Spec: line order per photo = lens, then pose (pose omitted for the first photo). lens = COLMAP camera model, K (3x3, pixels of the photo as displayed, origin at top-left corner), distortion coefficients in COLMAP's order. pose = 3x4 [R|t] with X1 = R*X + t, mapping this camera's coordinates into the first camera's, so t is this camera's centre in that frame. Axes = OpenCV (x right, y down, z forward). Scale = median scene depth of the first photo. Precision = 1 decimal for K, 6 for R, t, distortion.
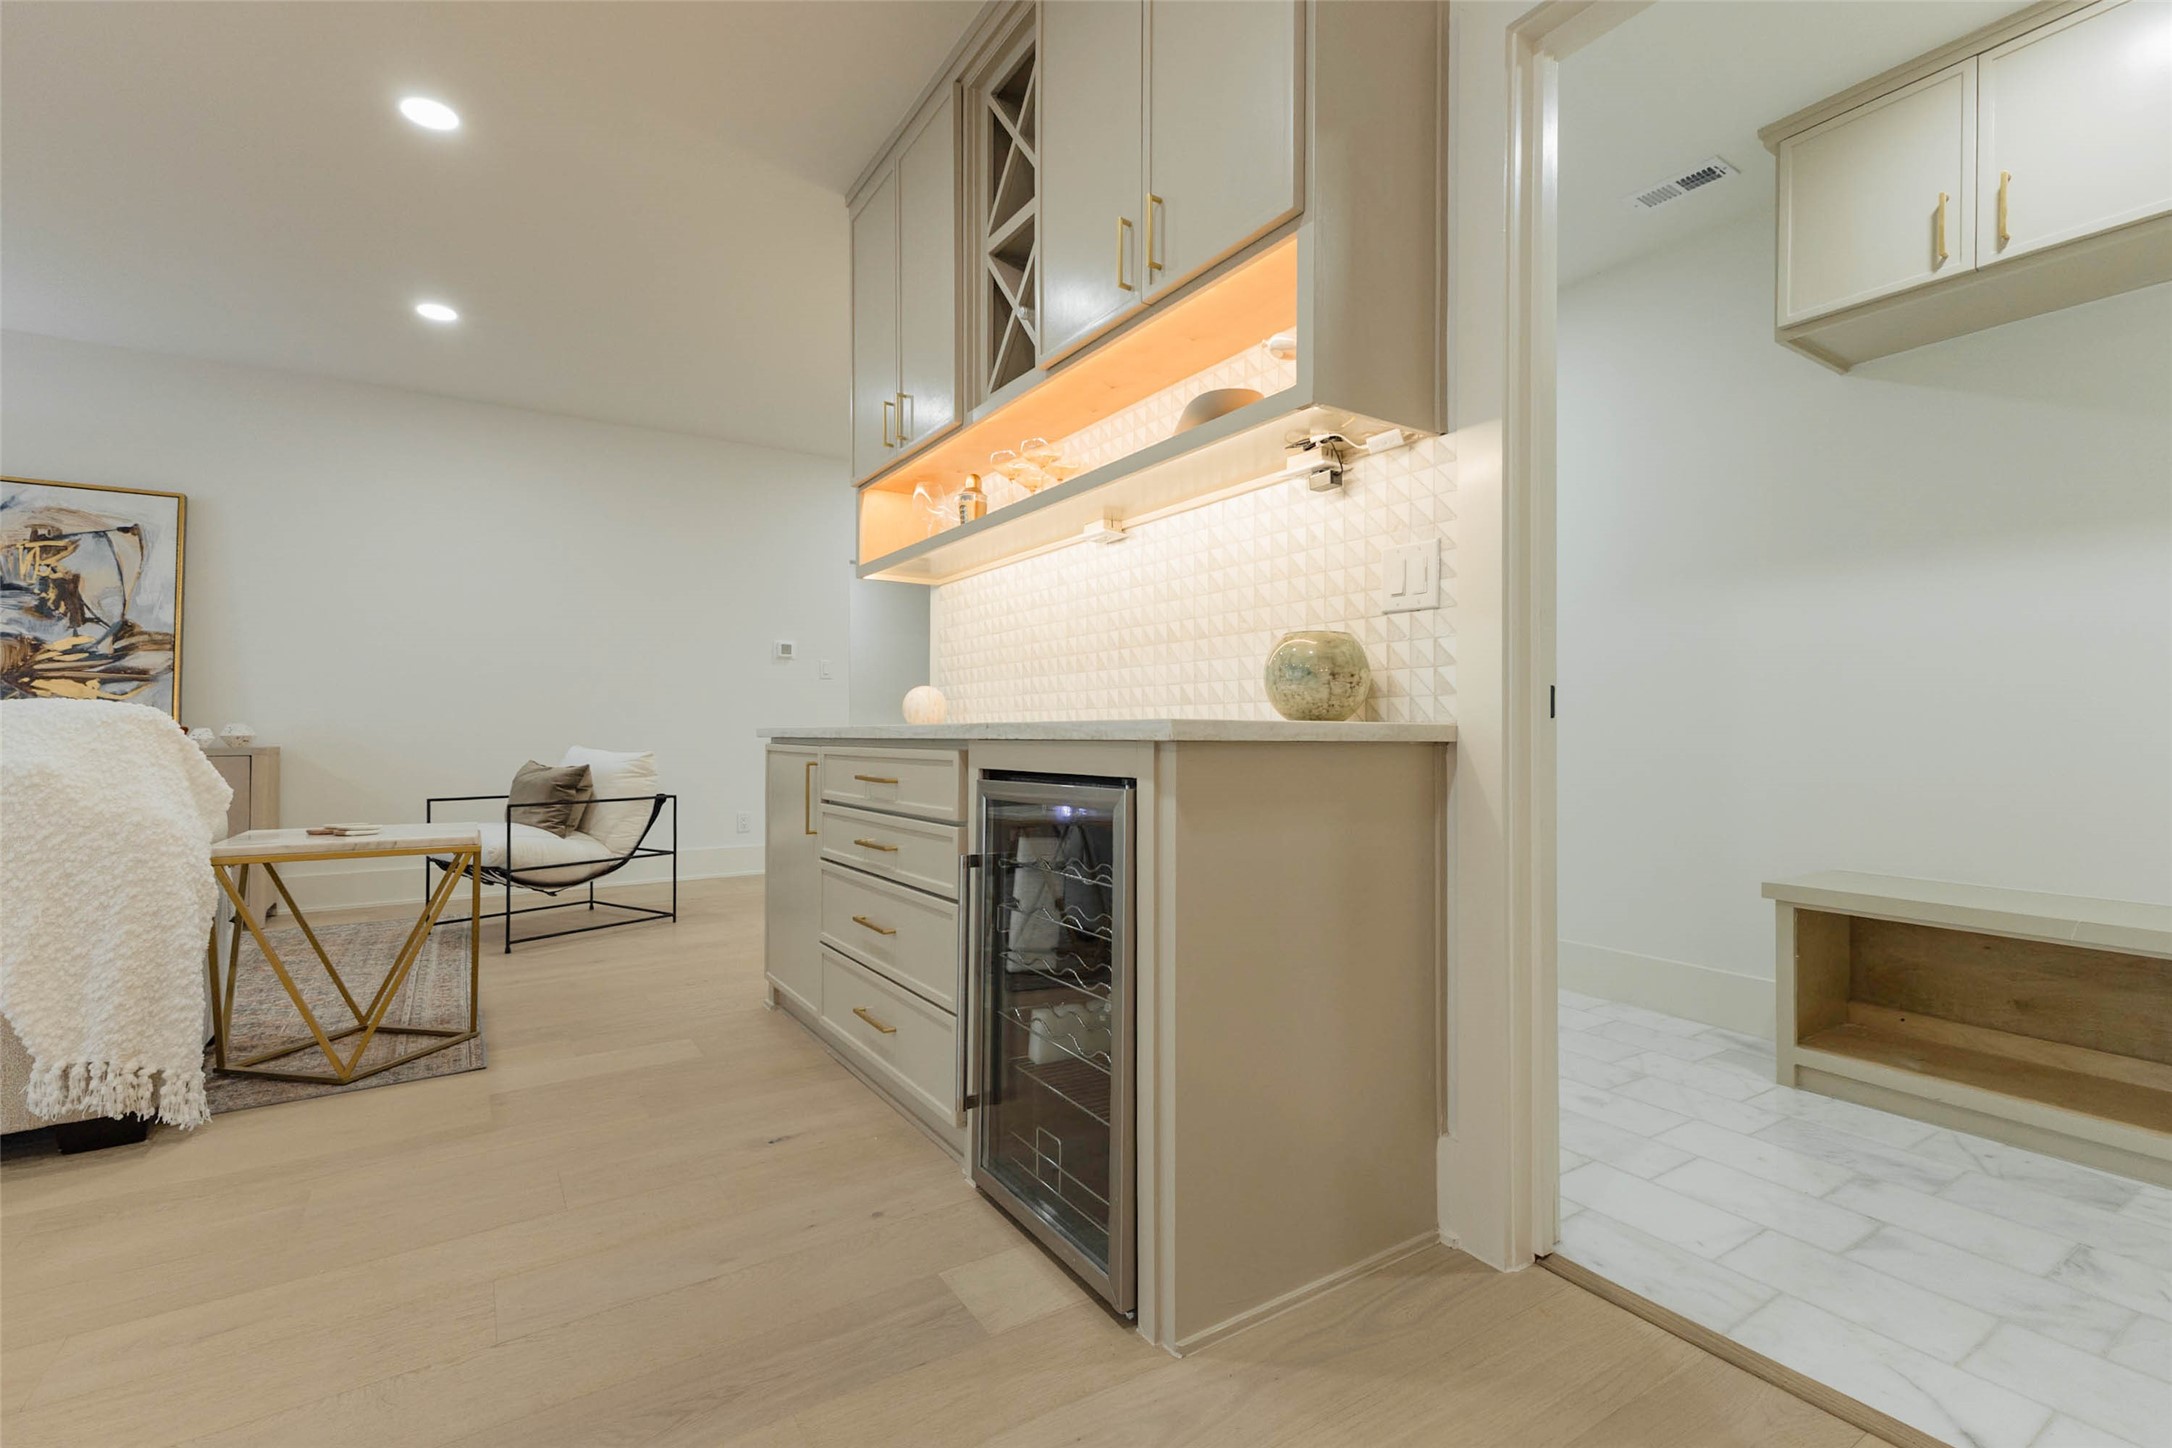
lens RADIAL K [[973.7, 0, 1109.6], [0, 973.7, 719.2], [0, 0, 1]] dist [-0.000709, -0.001184]
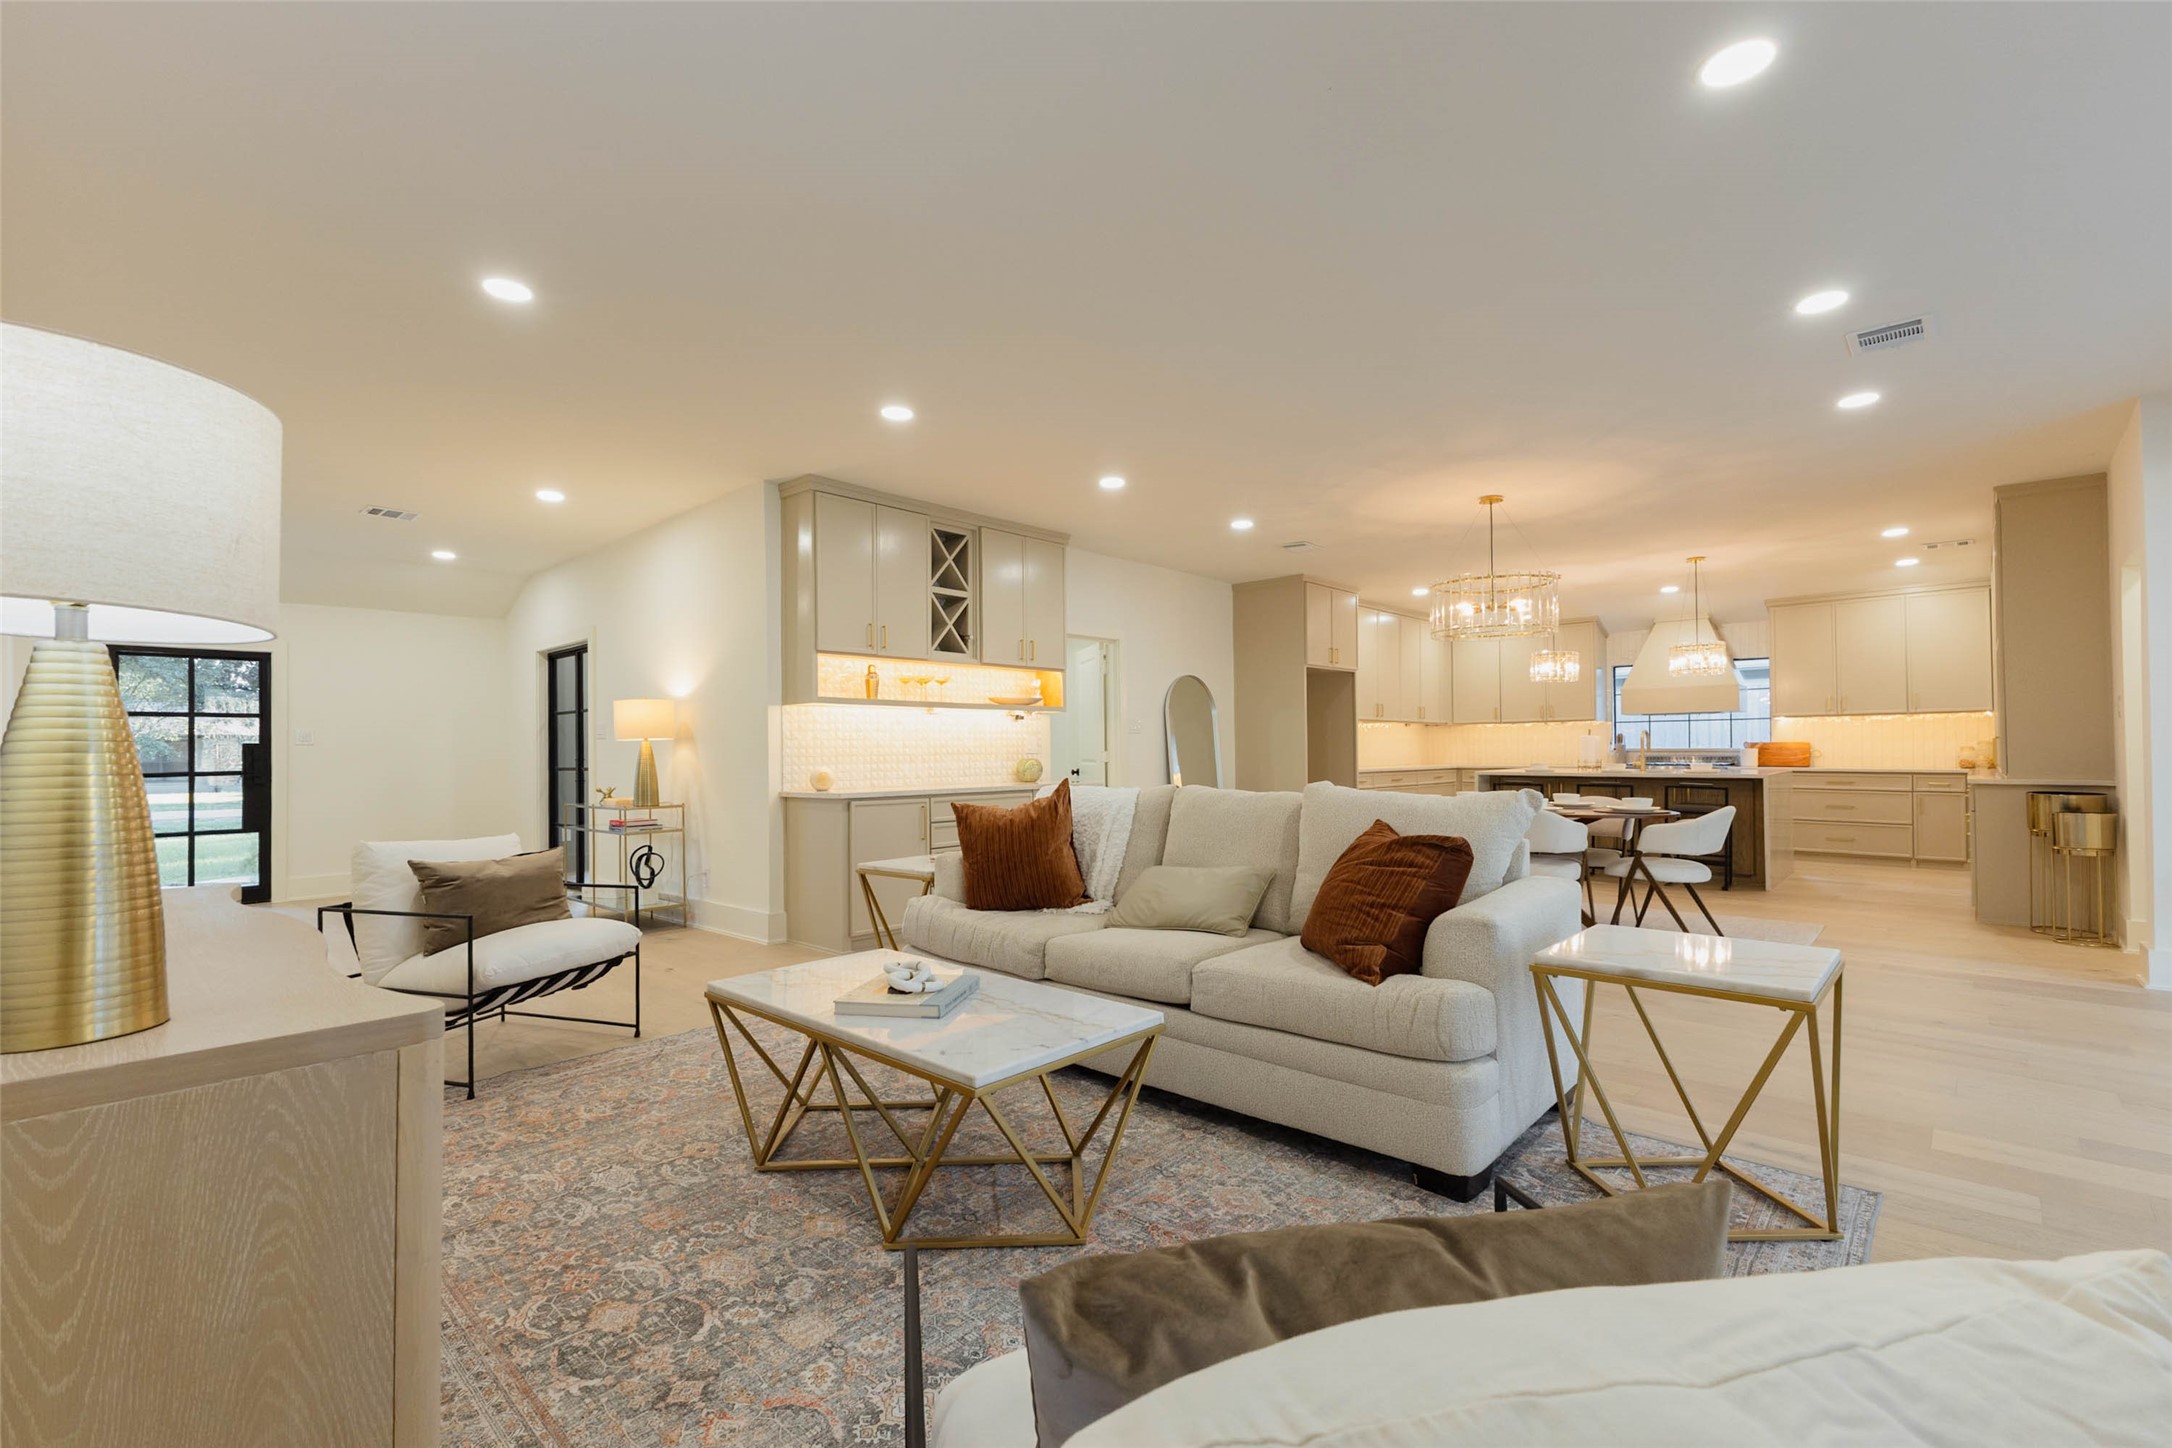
lens RADIAL K [[956.6, 0, 1080.3], [0, 956.6, 743.0], [0, 0, 1]] dist [0.016666, -0.000343]
pose [[-0.221259, 0.011829, 0.975143, -1.505438], [-0.001487, 0.999921, -0.012467, -0.042755], [-0.975214, -0.004208, -0.221224, 0.692550]]
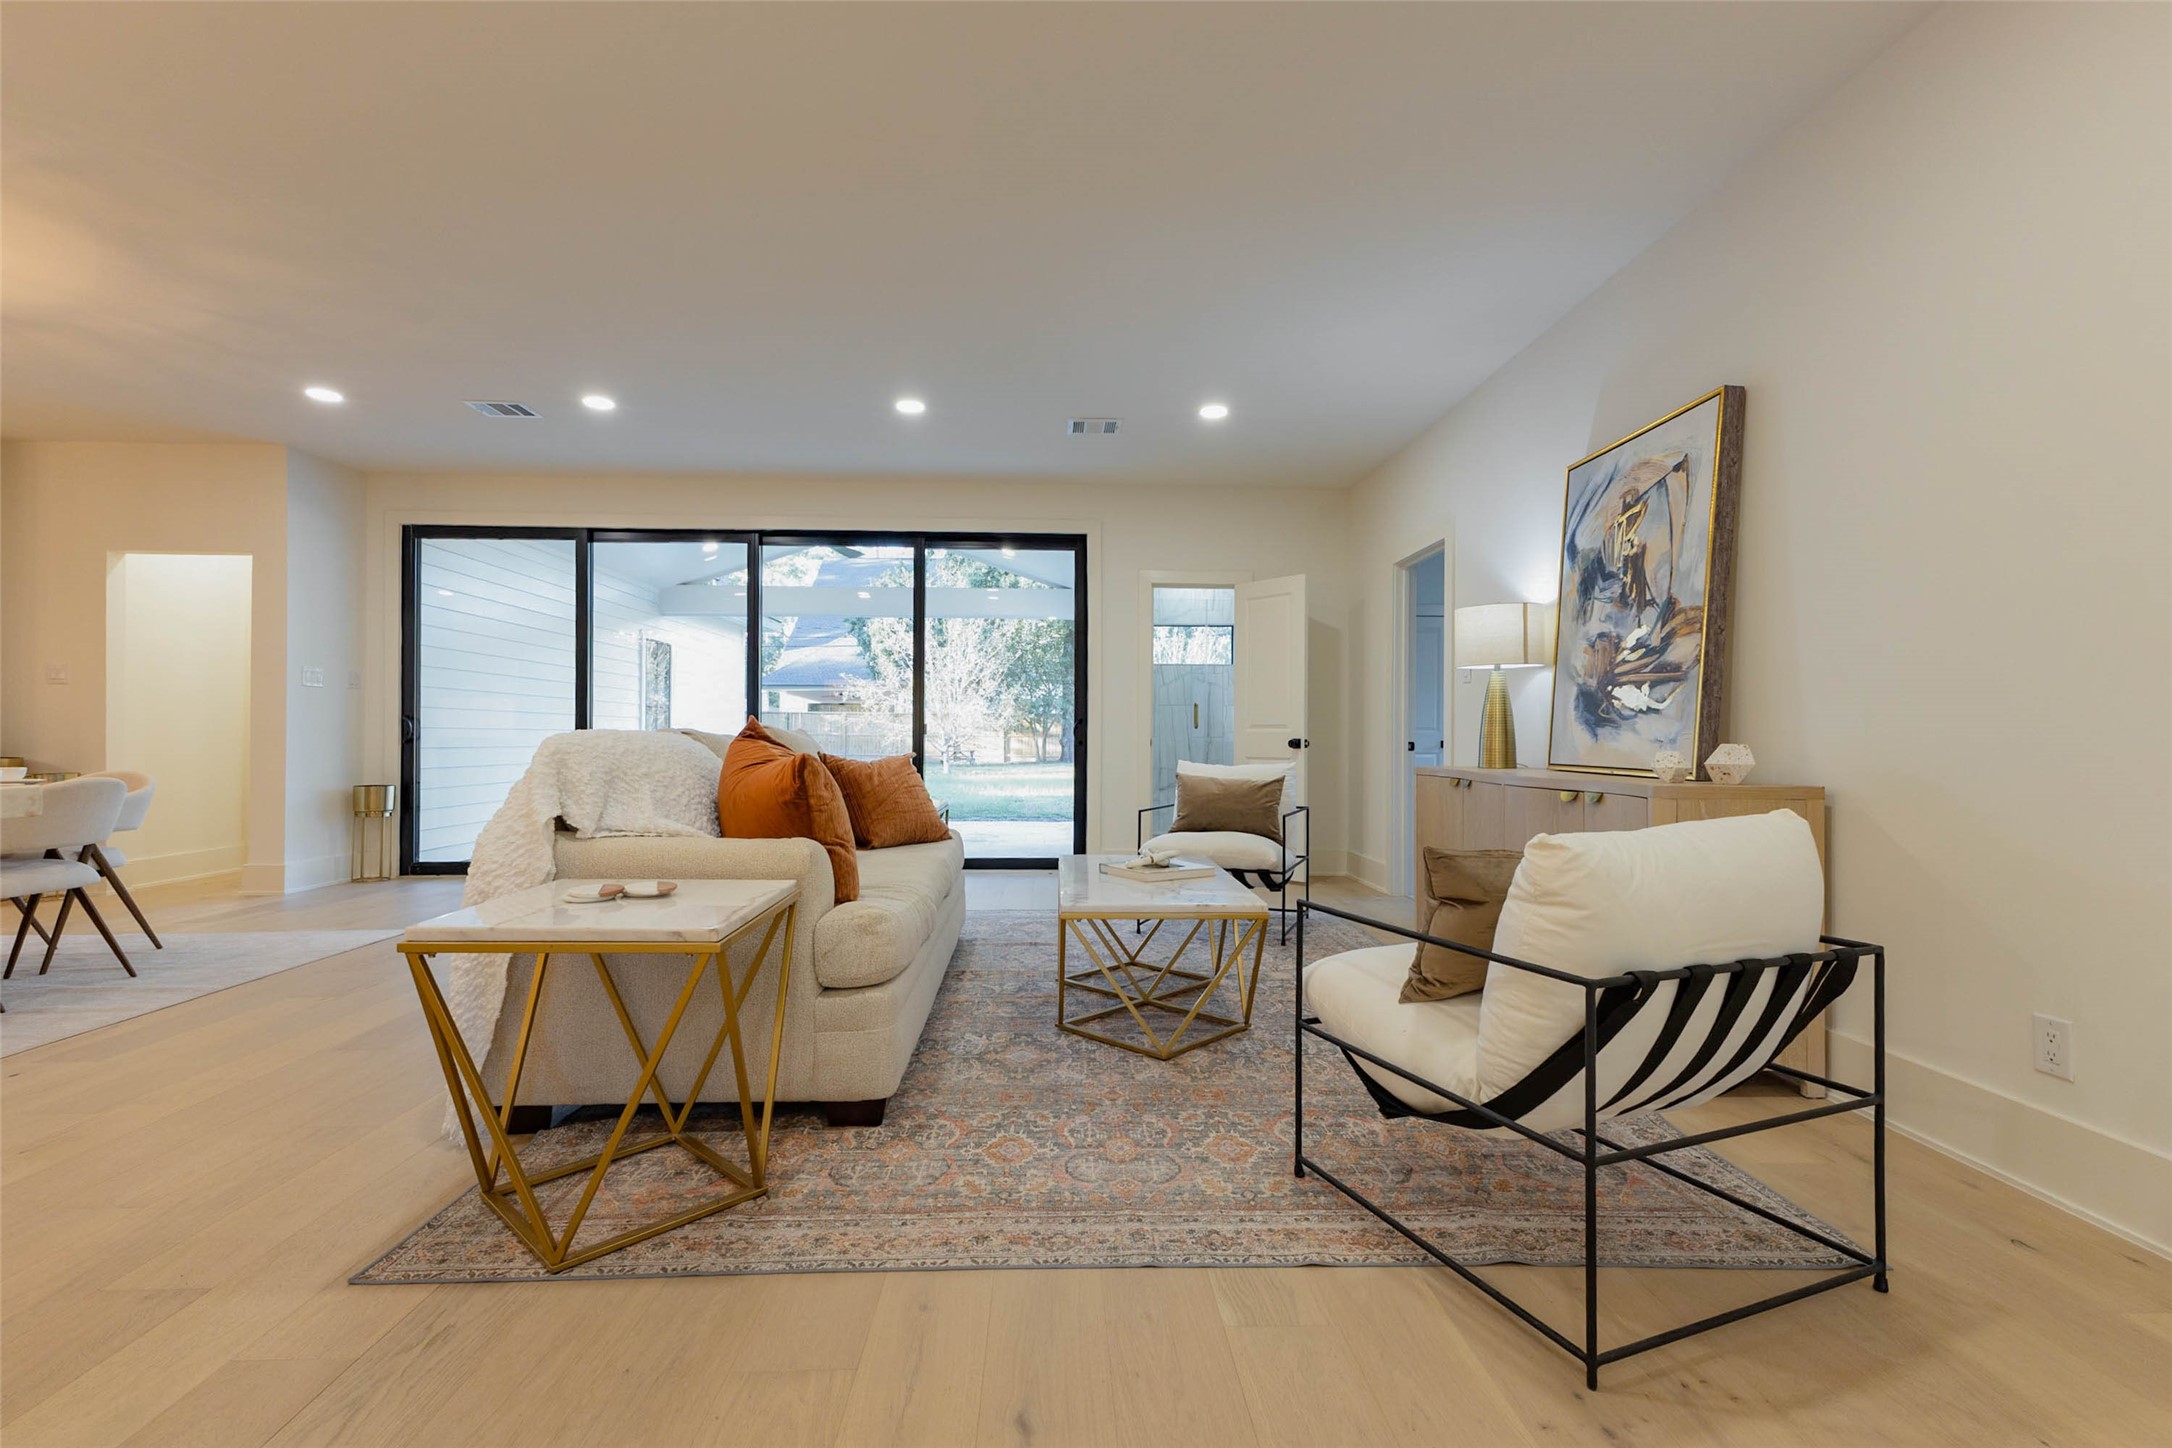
lens RADIAL K [[957.8, 0, 1098.9], [0, 957.8, 727.1], [0, 0, 1]] dist [-0.000851, -0.000276]
pose [[-0.527210, -0.006224, -0.849712, -0.213883], [0.008472, 0.999885, -0.012580, -0.001745], [0.849693, -0.013831, -0.527097, 1.053611]]
